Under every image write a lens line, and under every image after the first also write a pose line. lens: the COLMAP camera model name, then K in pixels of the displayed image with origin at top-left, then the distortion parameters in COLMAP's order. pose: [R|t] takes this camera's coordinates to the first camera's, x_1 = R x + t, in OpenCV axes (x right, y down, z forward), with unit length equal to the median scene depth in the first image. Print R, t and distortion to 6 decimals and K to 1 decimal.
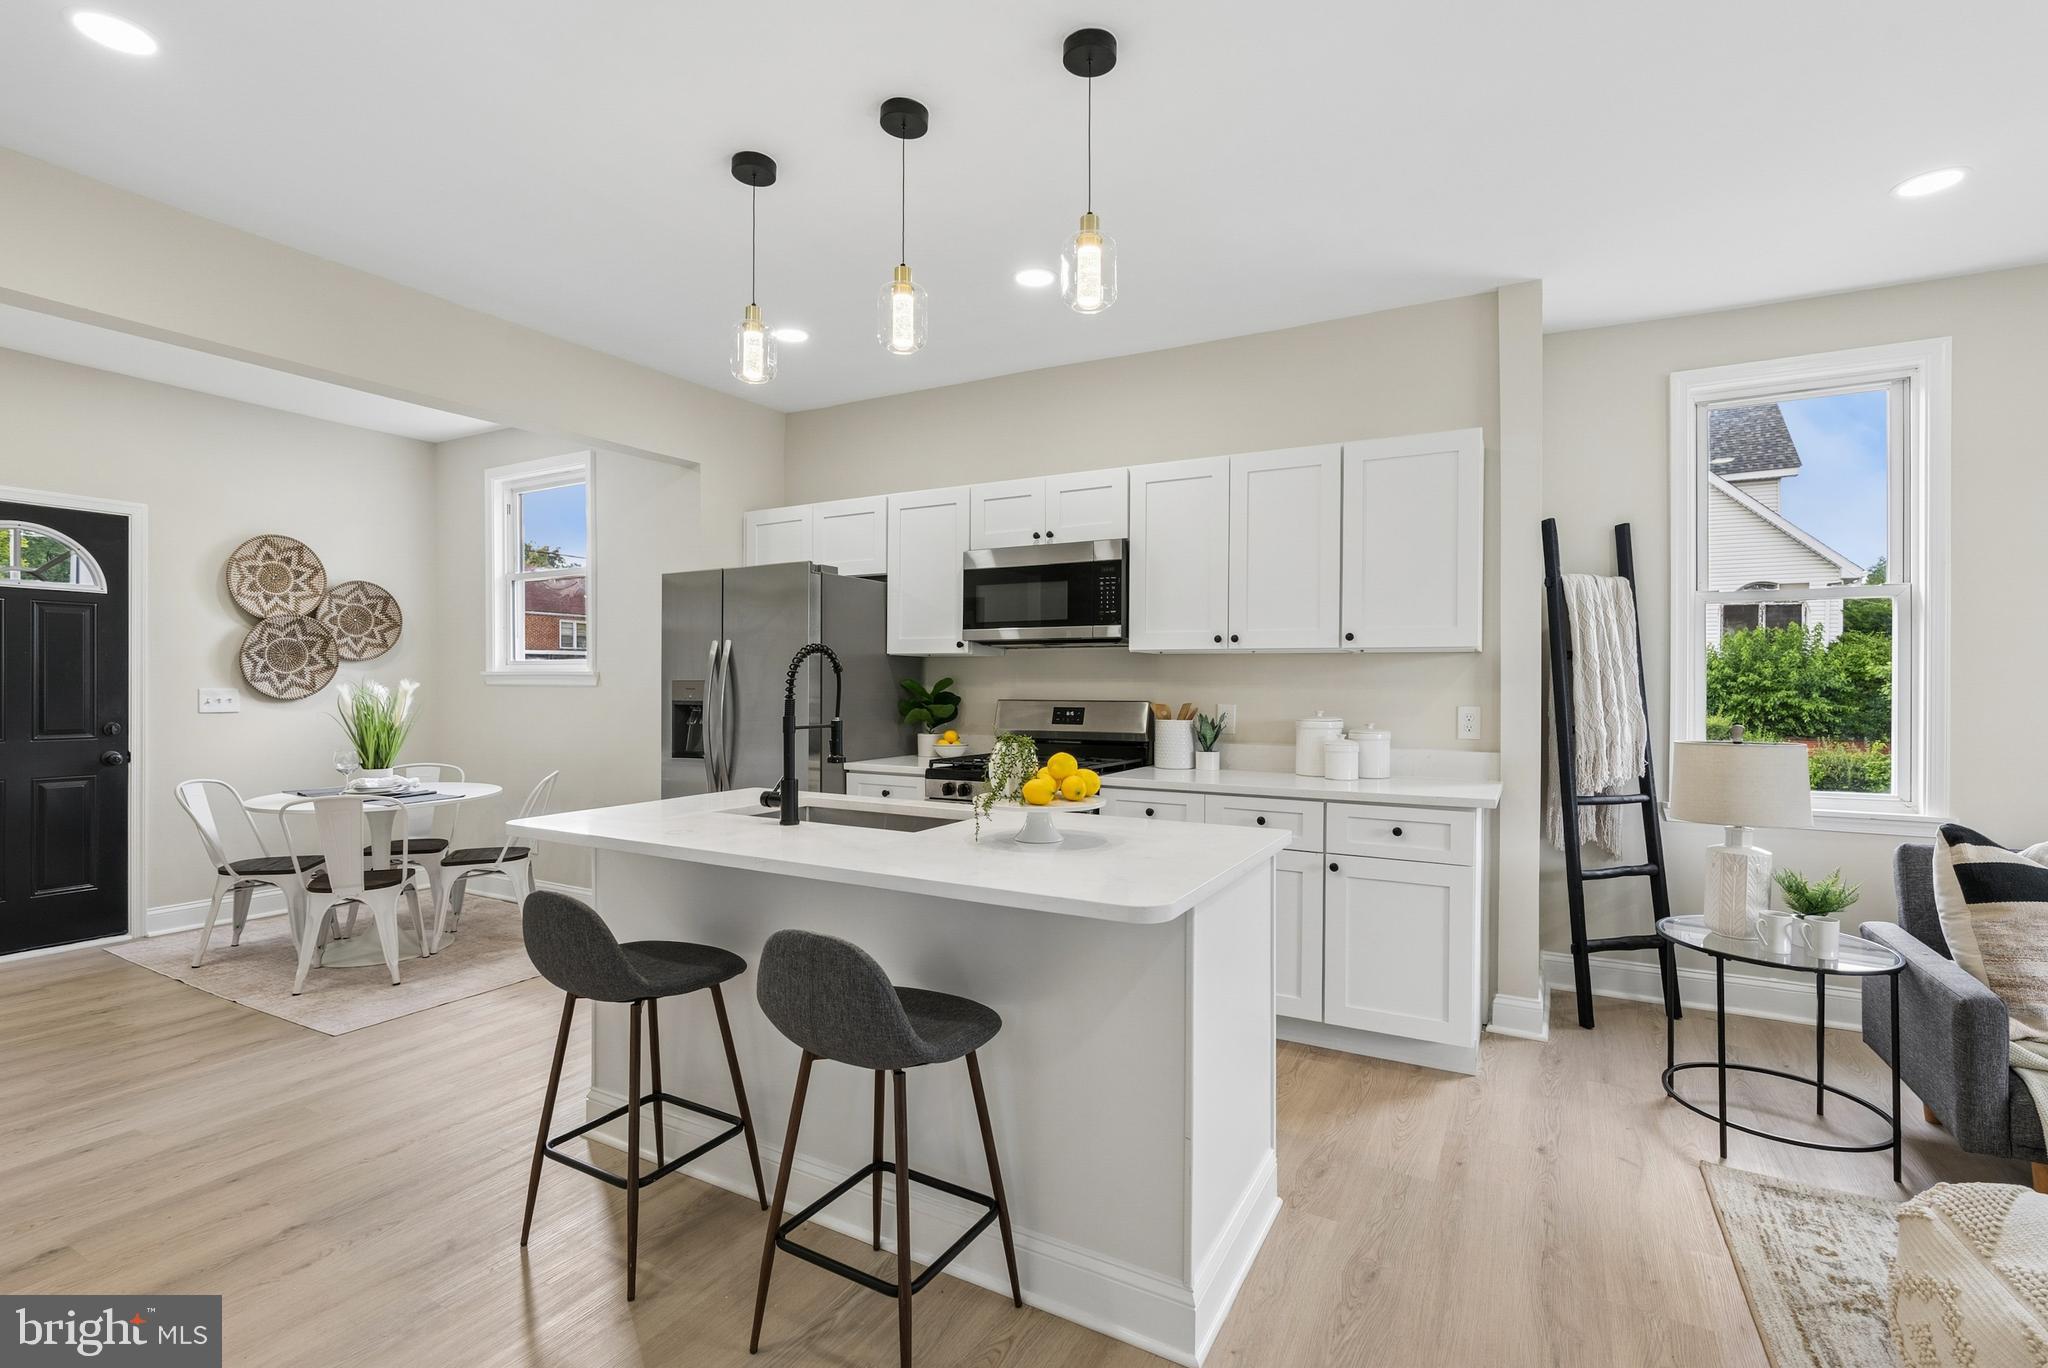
lens RADIAL K [[944.5, 0, 1015.8], [0, 944.5, 689.9], [0, 0, 1]] dist [-0.004298, 0.000999]
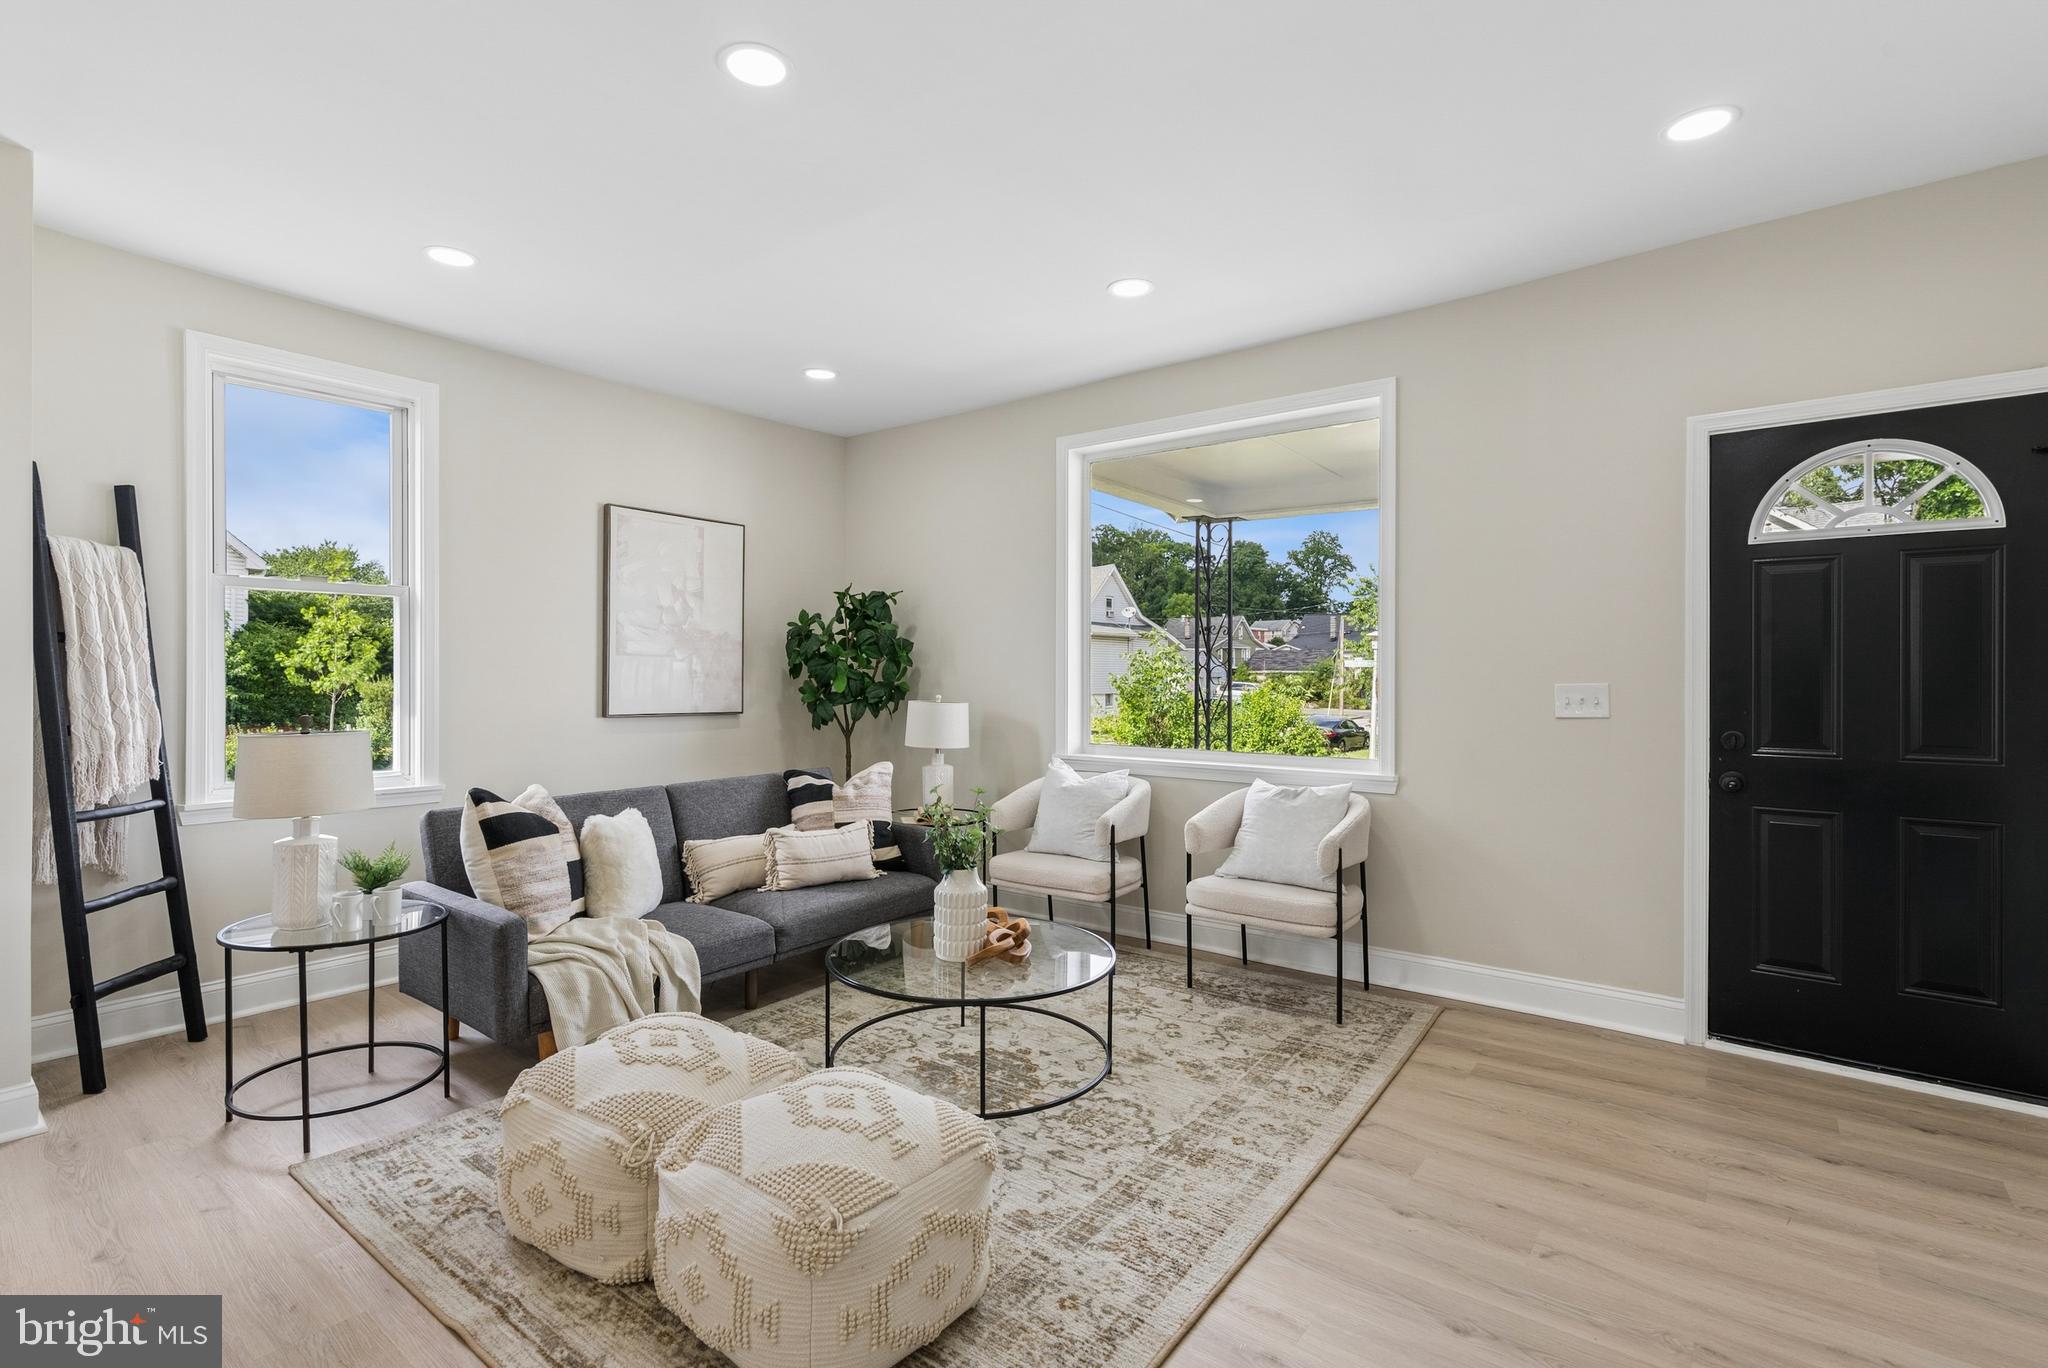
lens RADIAL K [[947.7, 0, 1027.1], [0, 947.7, 675.9], [0, 0, 1]] dist [-0.000753, 0.000145]
pose [[0.146959, -0.002445, 0.989140, -0.069718], [0.004044, 0.999990, 0.001871, -0.001844], [-0.989134, 0.003725, 0.146967, 0.058890]]
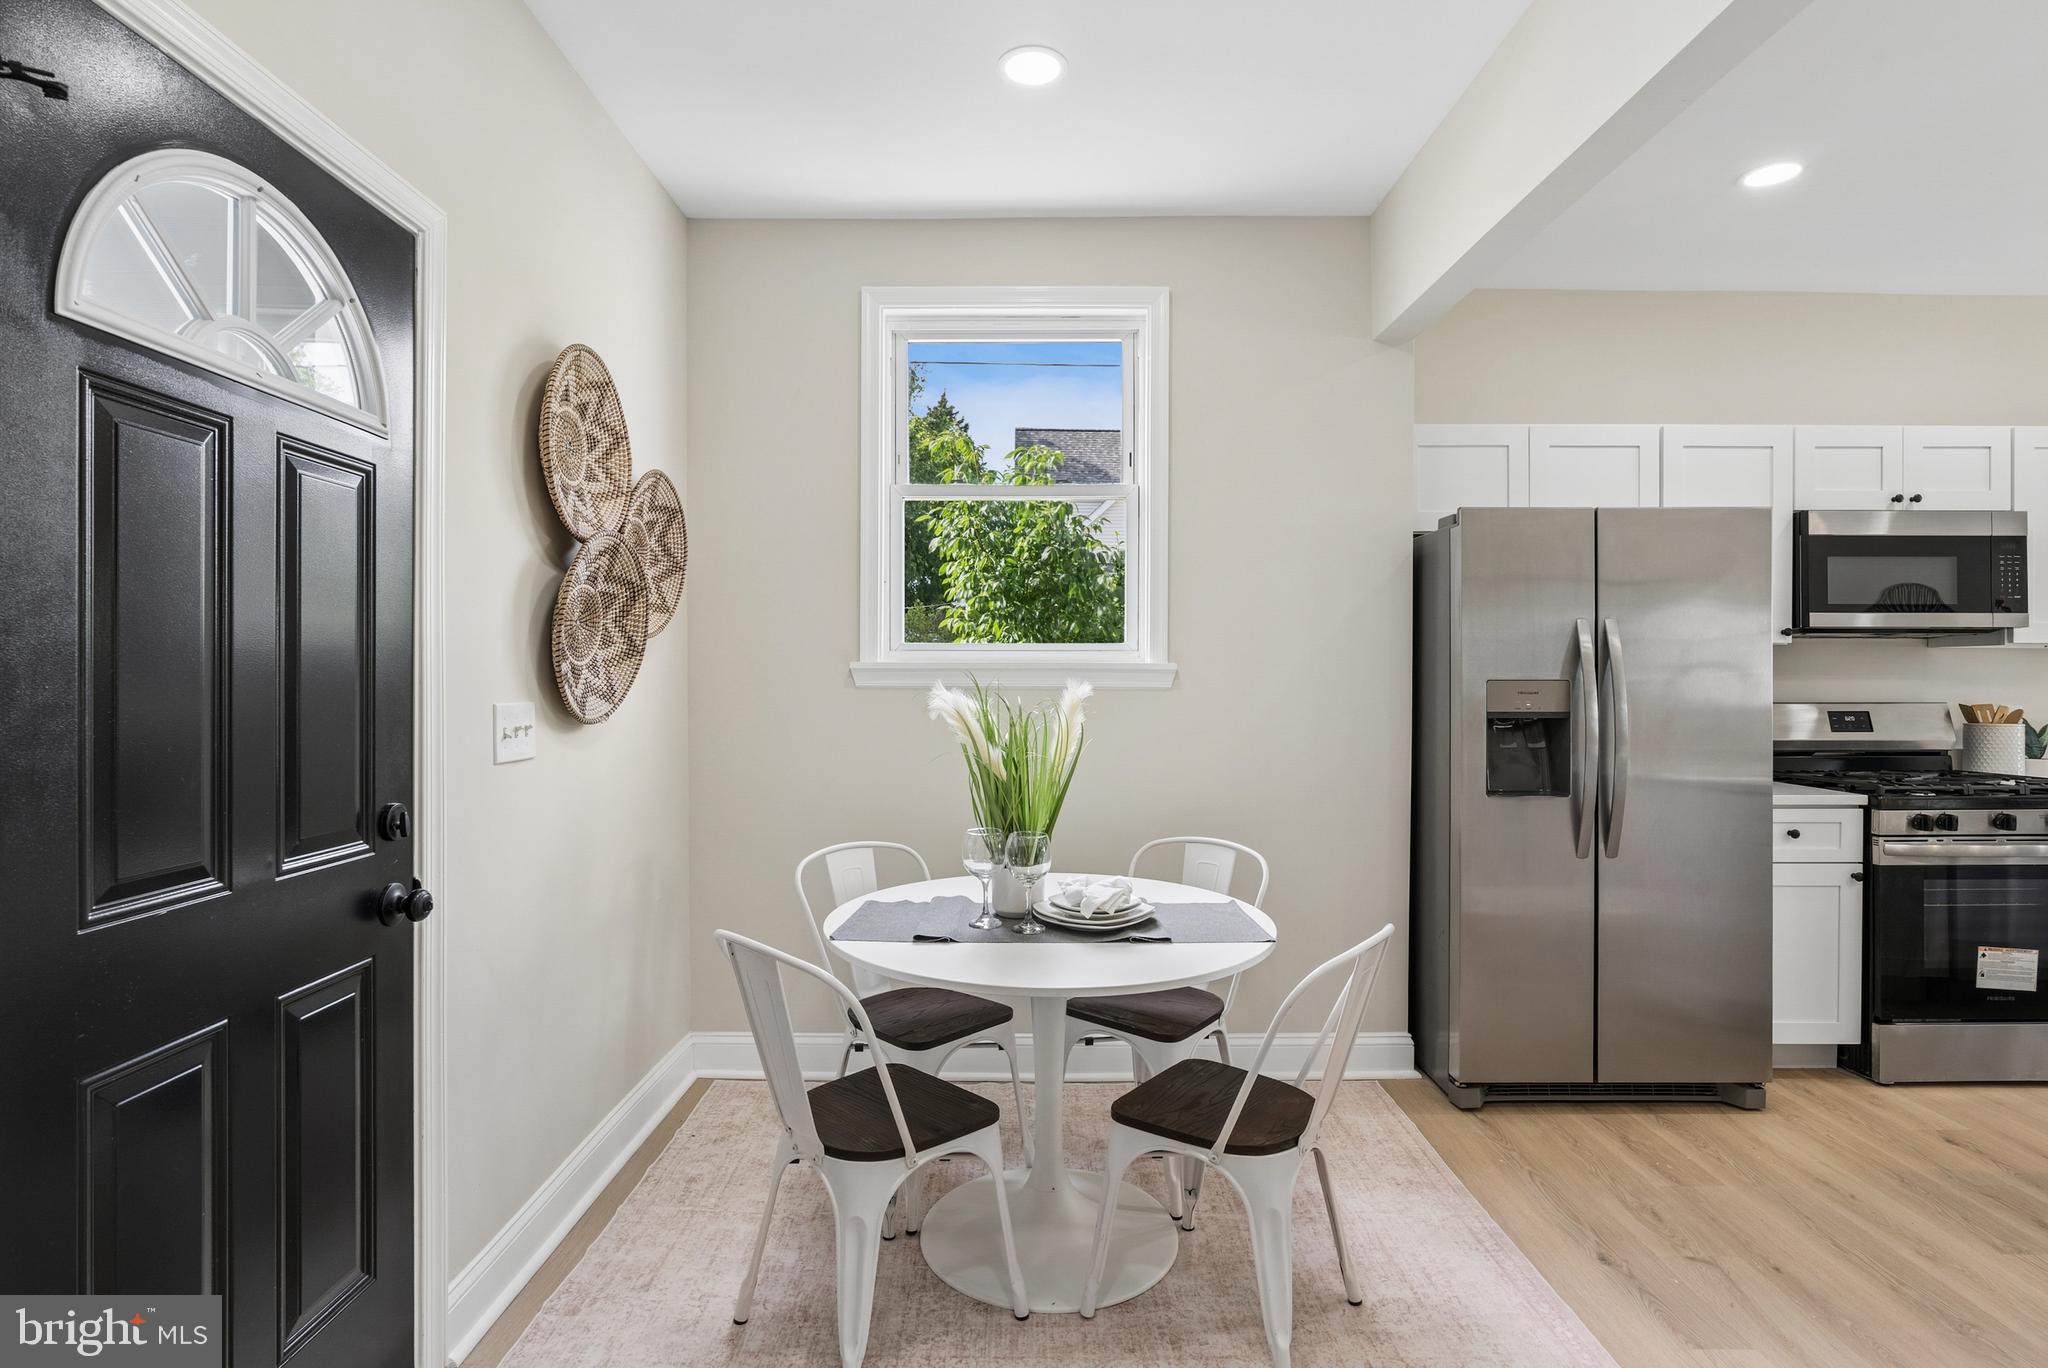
lens RADIAL K [[1026.1, 0, 1024.0], [0, 1026.1, 684.0], [0, 0, 1]] dist [-0.010956, 0.006105]
pose [[0.870952, -0.005026, 0.491342, -0.980609], [0.004687, 0.999987, 0.001921, -0.010132], [-0.491345, 0.000629, 0.870965, 0.567989]]
